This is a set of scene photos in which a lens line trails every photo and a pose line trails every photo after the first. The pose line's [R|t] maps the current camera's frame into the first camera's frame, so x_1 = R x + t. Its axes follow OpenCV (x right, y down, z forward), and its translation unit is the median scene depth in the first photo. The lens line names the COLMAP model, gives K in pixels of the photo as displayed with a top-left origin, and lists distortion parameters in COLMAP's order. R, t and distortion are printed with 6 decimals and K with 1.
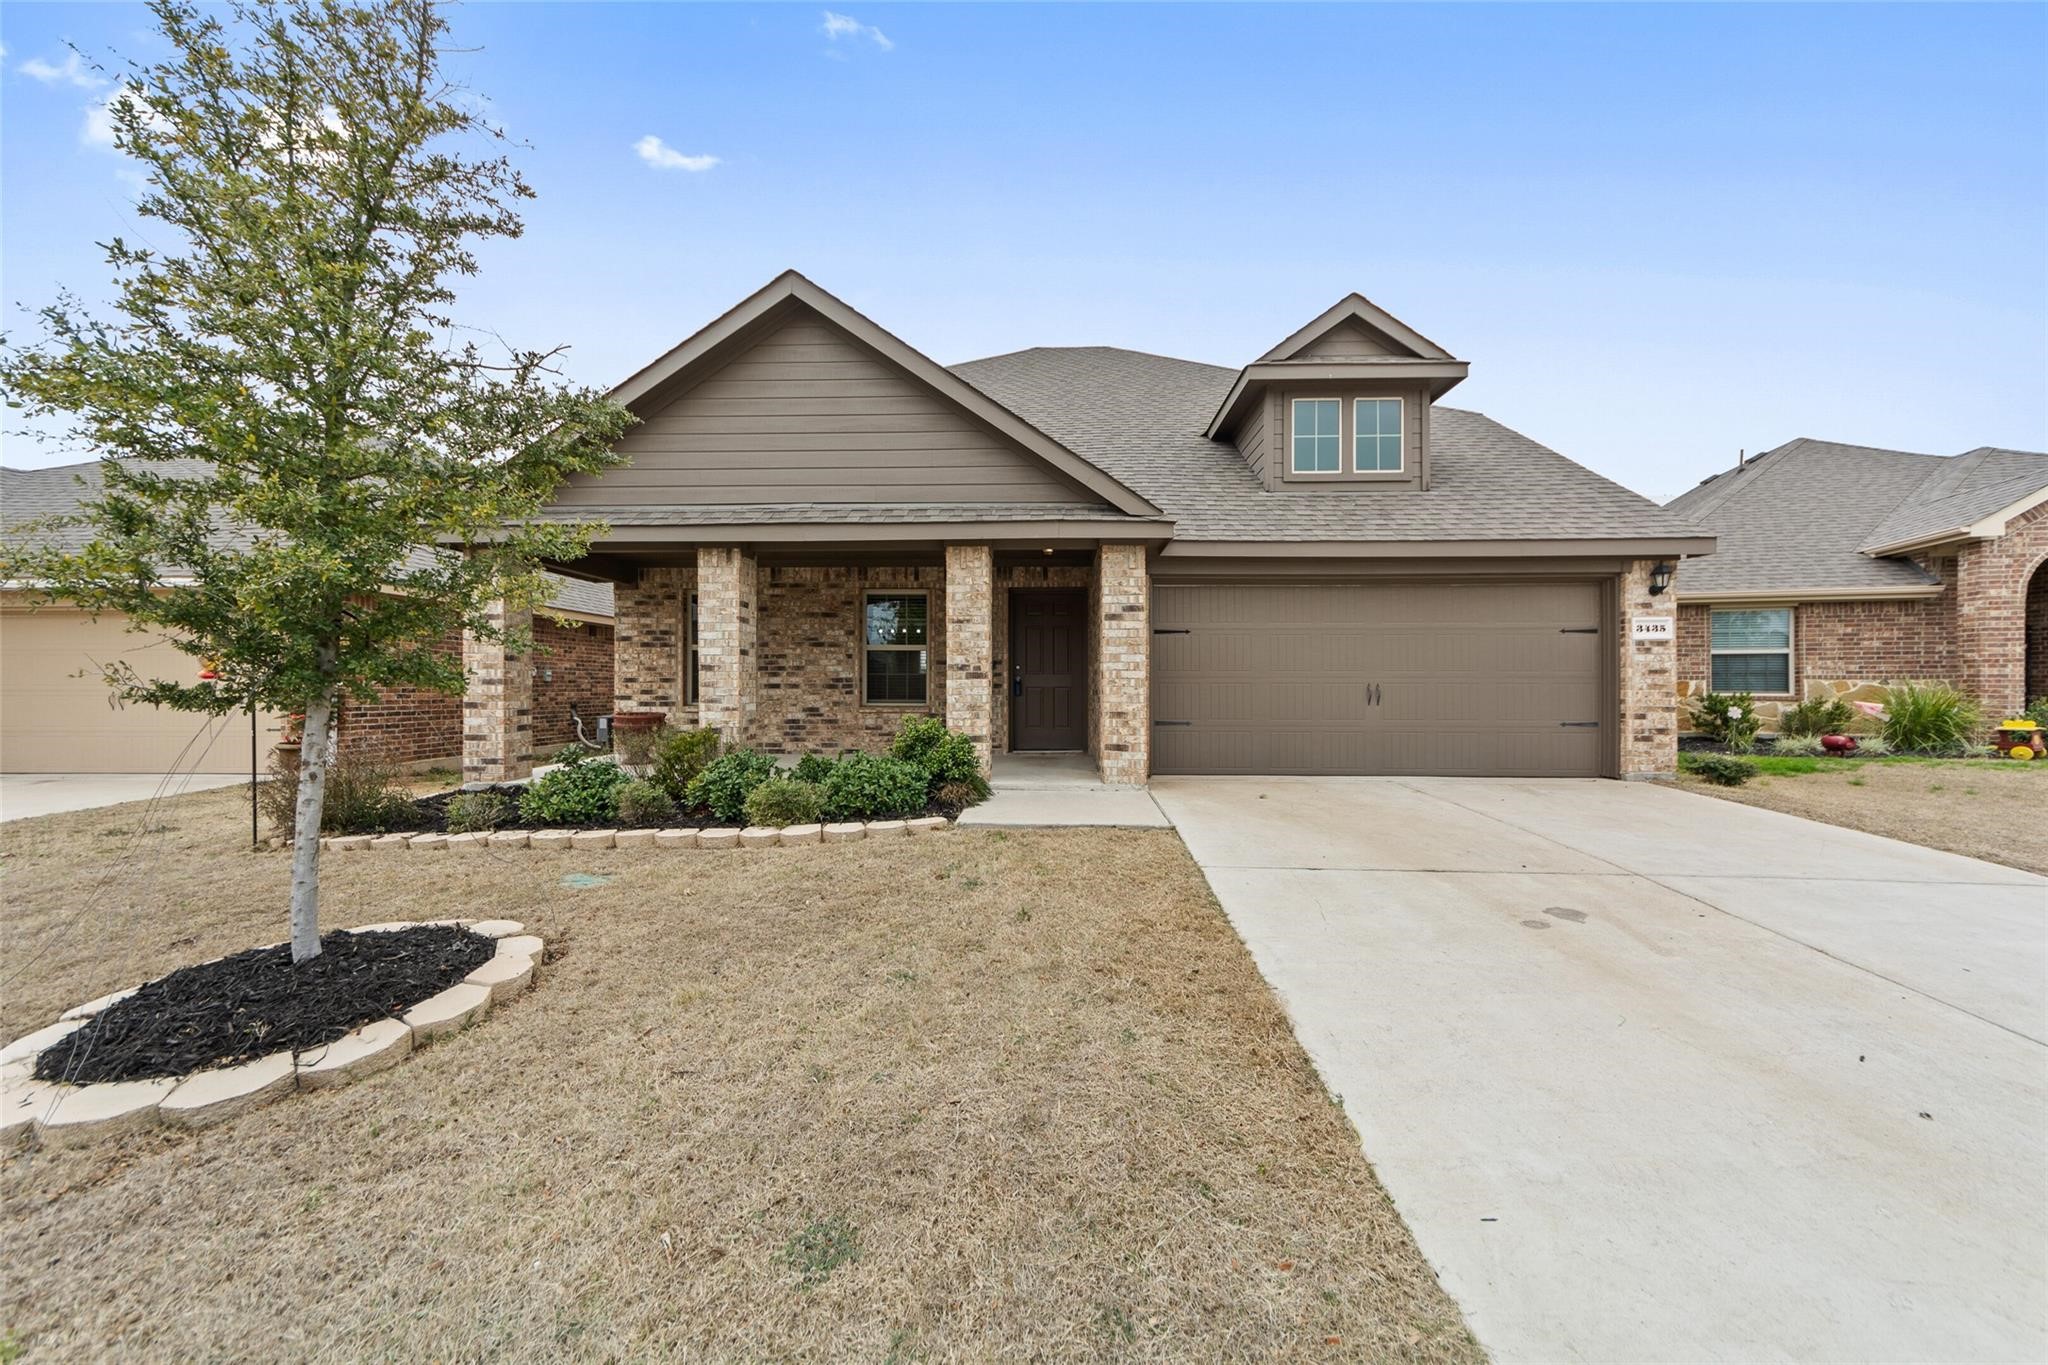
lens RADIAL K [[734.4, 0, 1027.0], [0, 734.4, 687.6], [0, 0, 1]] dist [0.002380, 0.000620]
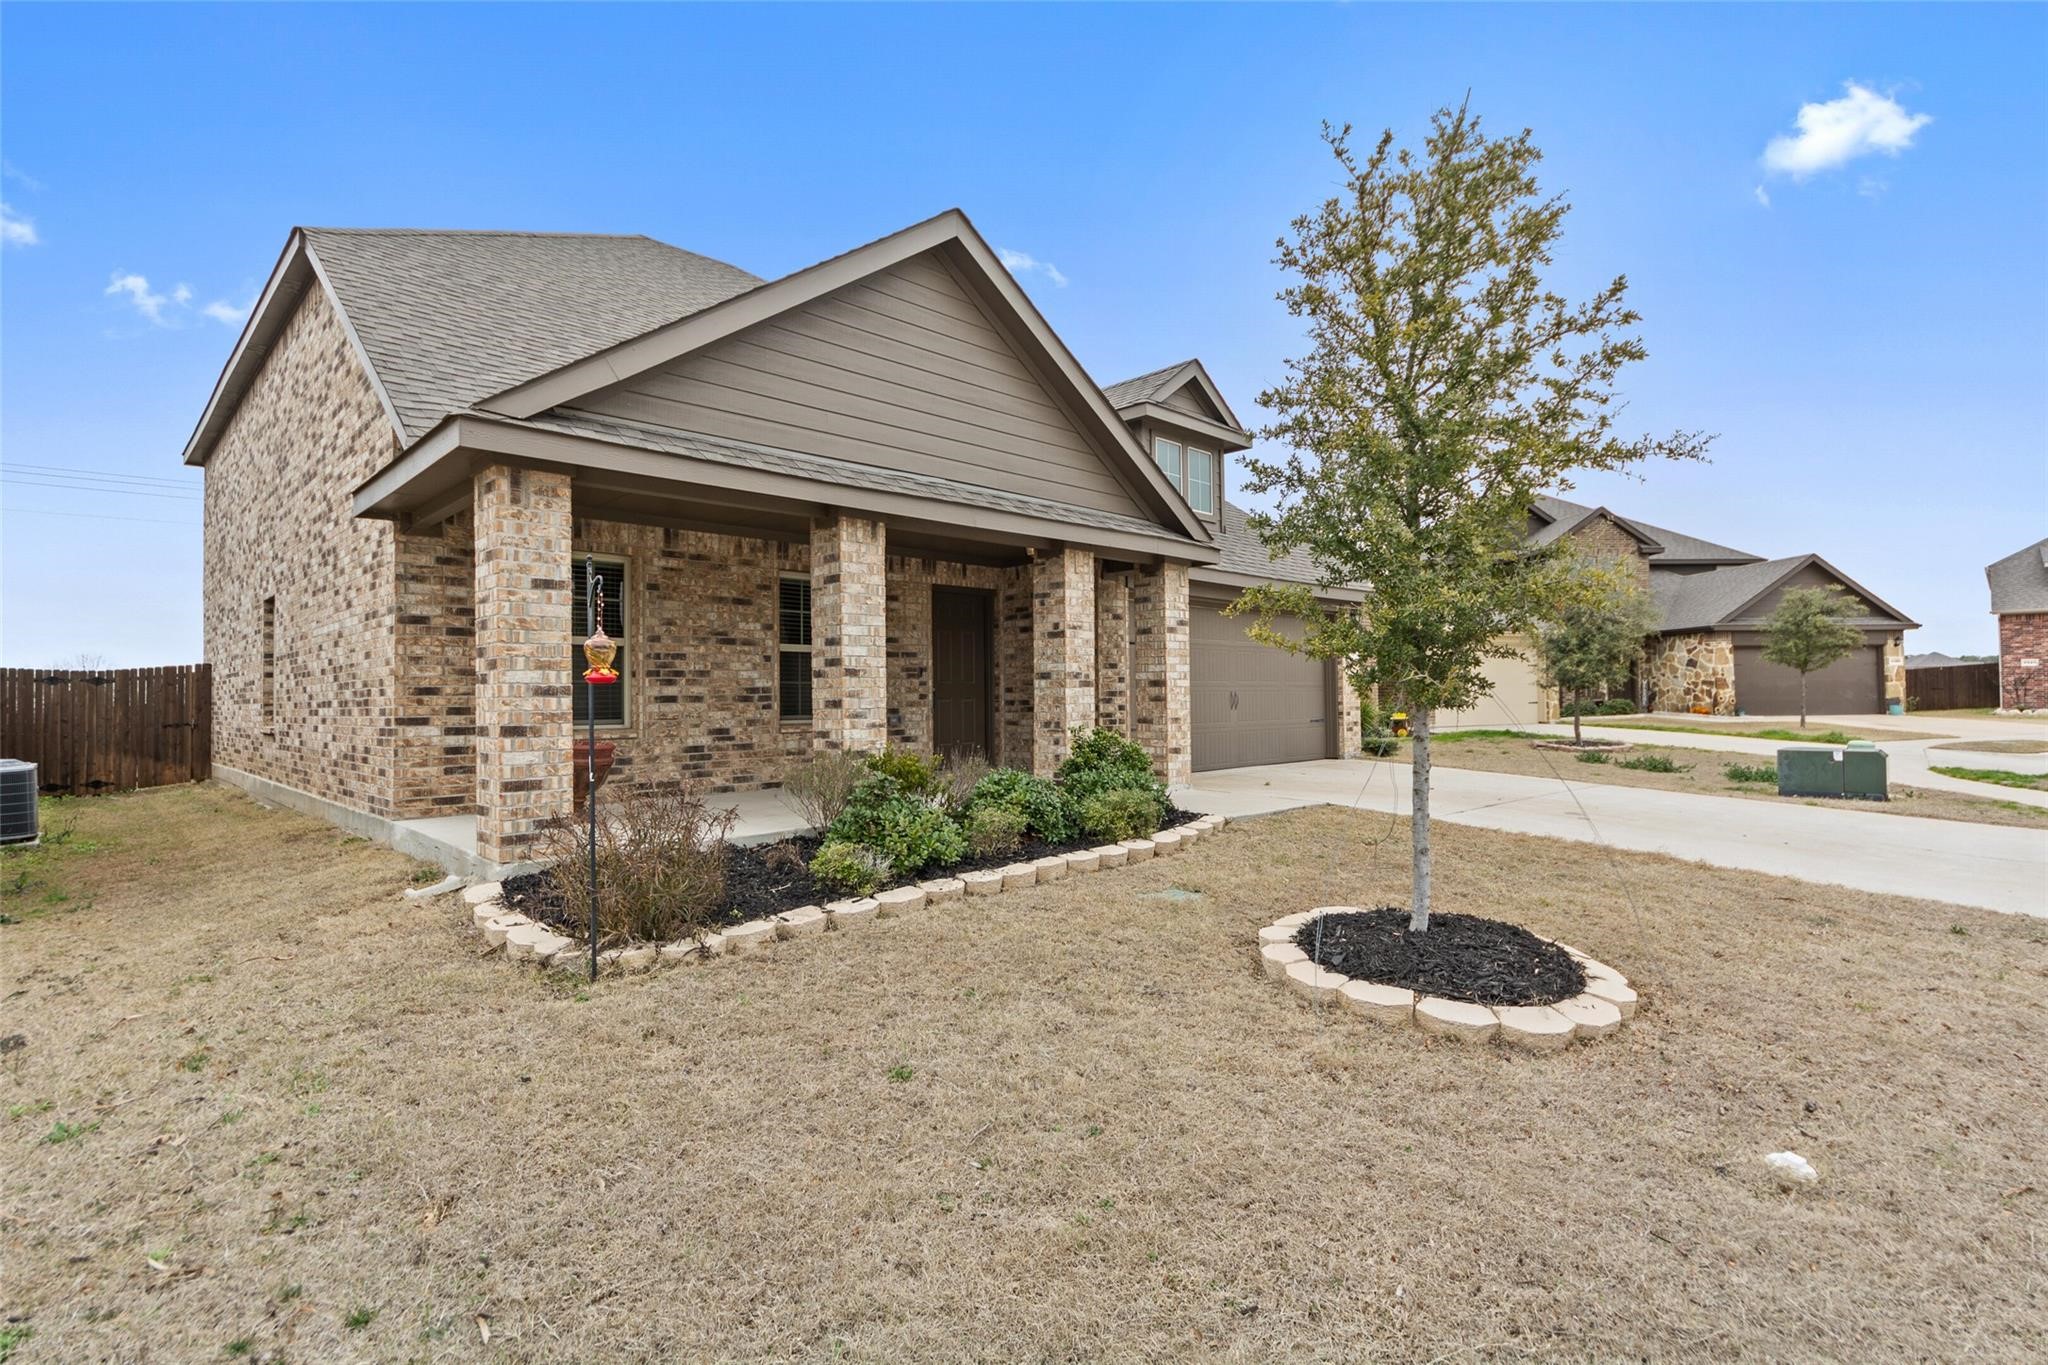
lens RADIAL K [[982.4, 0, 1022.3], [0, 982.4, 683.1], [0, 0, 1]] dist [-0.003304, -0.000101]
pose [[0.686089, 0.003685, 0.727509, -0.983612], [0.013107, 0.999762, -0.017426, 0.004149], [-0.727400, 0.021491, 0.685877, 0.153910]]
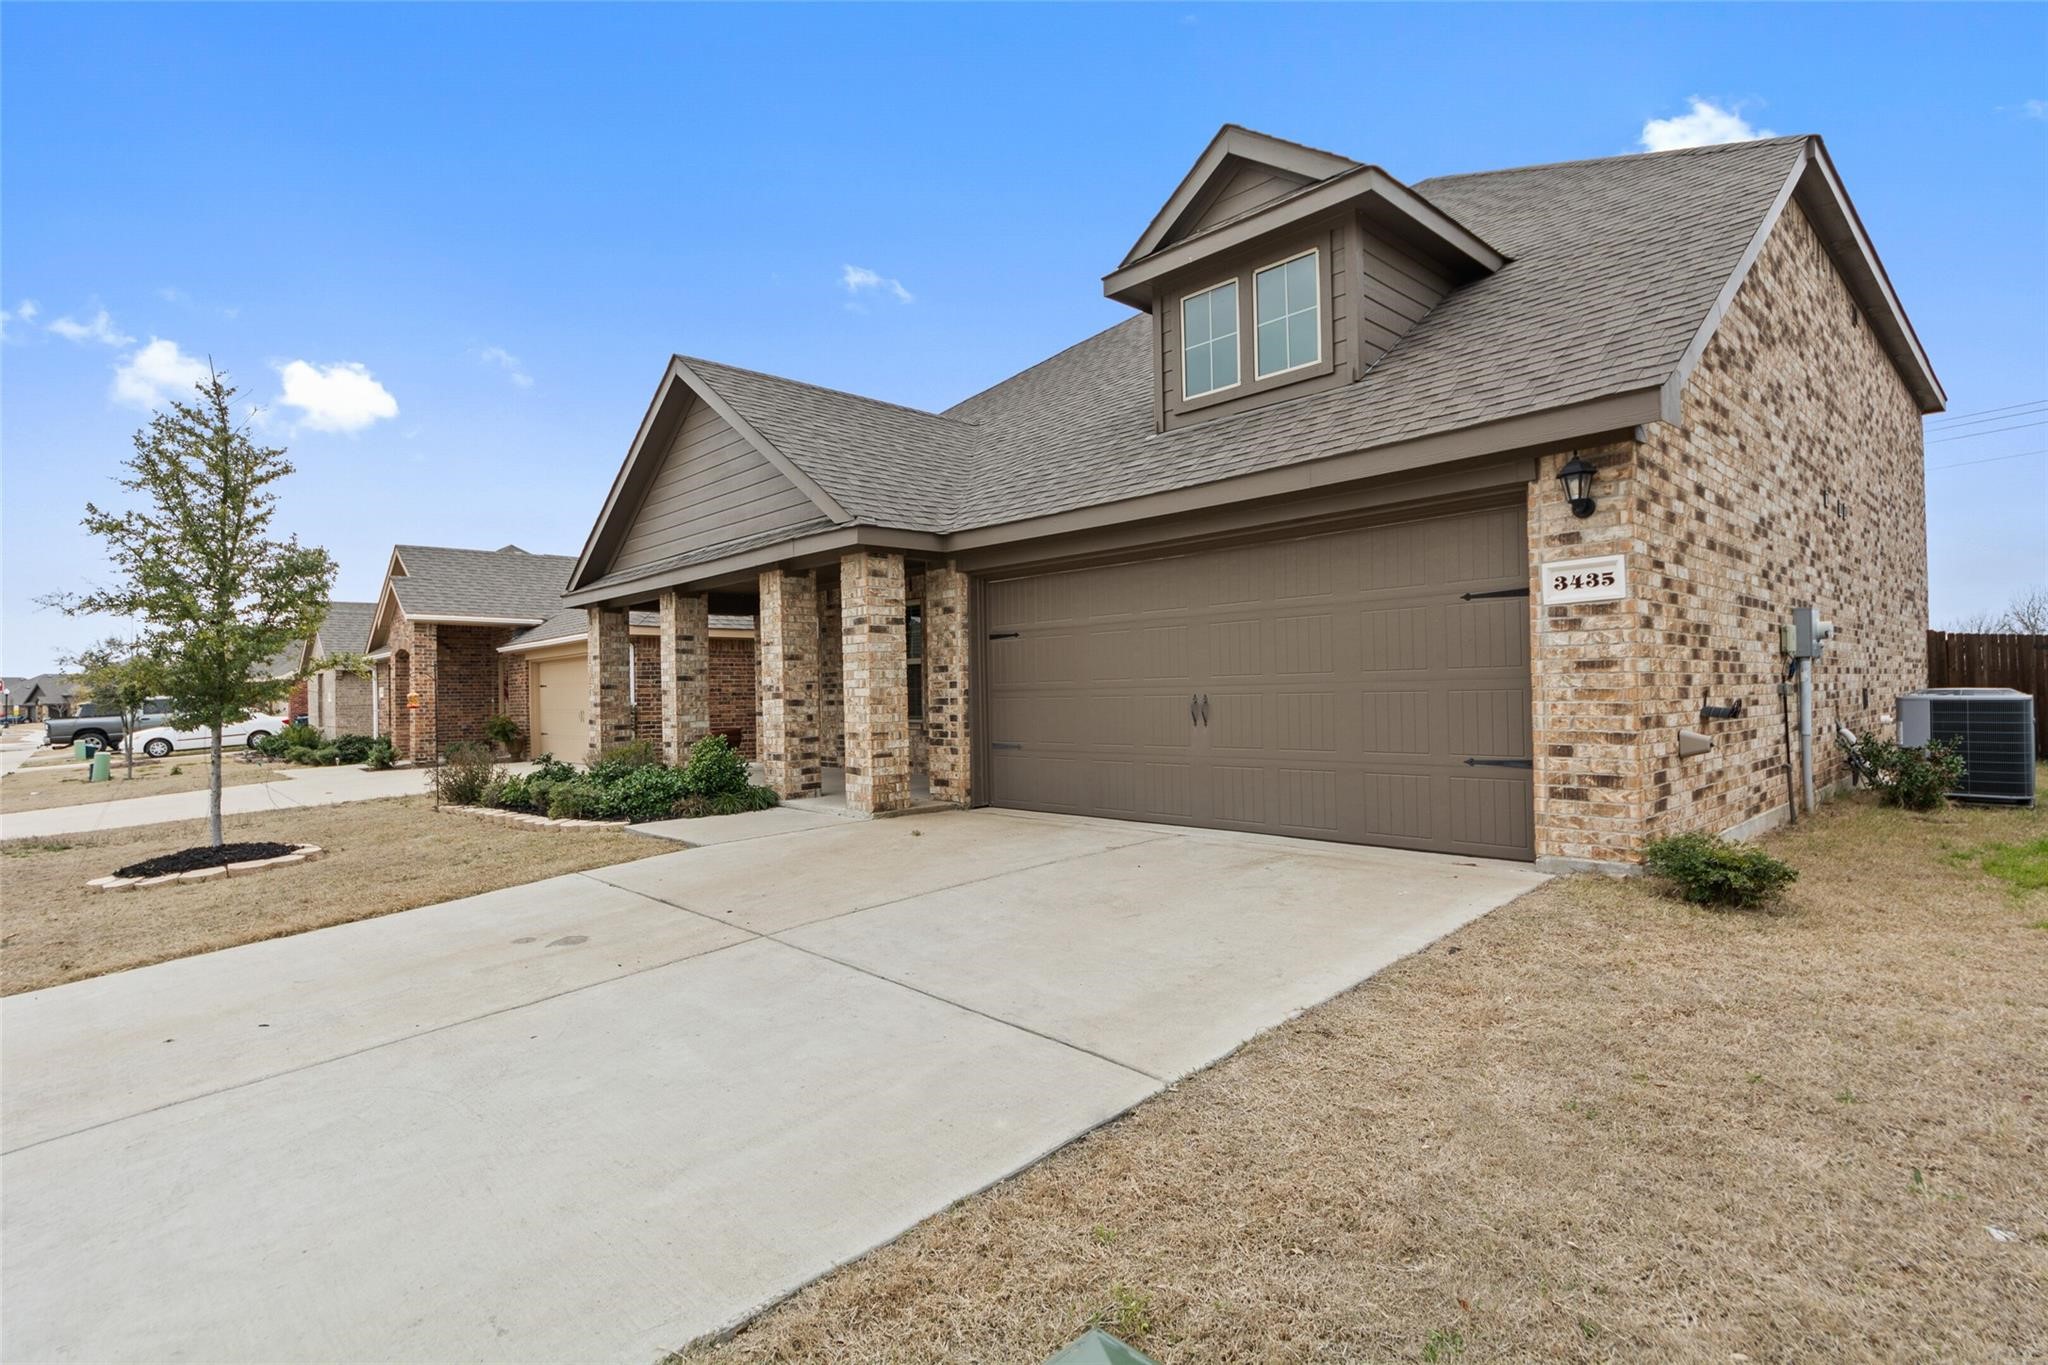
lens RADIAL K [[991.6, 0, 1029.0], [0, 991.6, 675.7], [0, 0, 1]] dist [0.005922, 0.000236]
pose [[0.716036, -0.029154, -0.697454, 1.056166], [0.022036, 0.999574, -0.019159, -0.009116], [0.697715, -0.001651, 0.716373, 0.228649]]
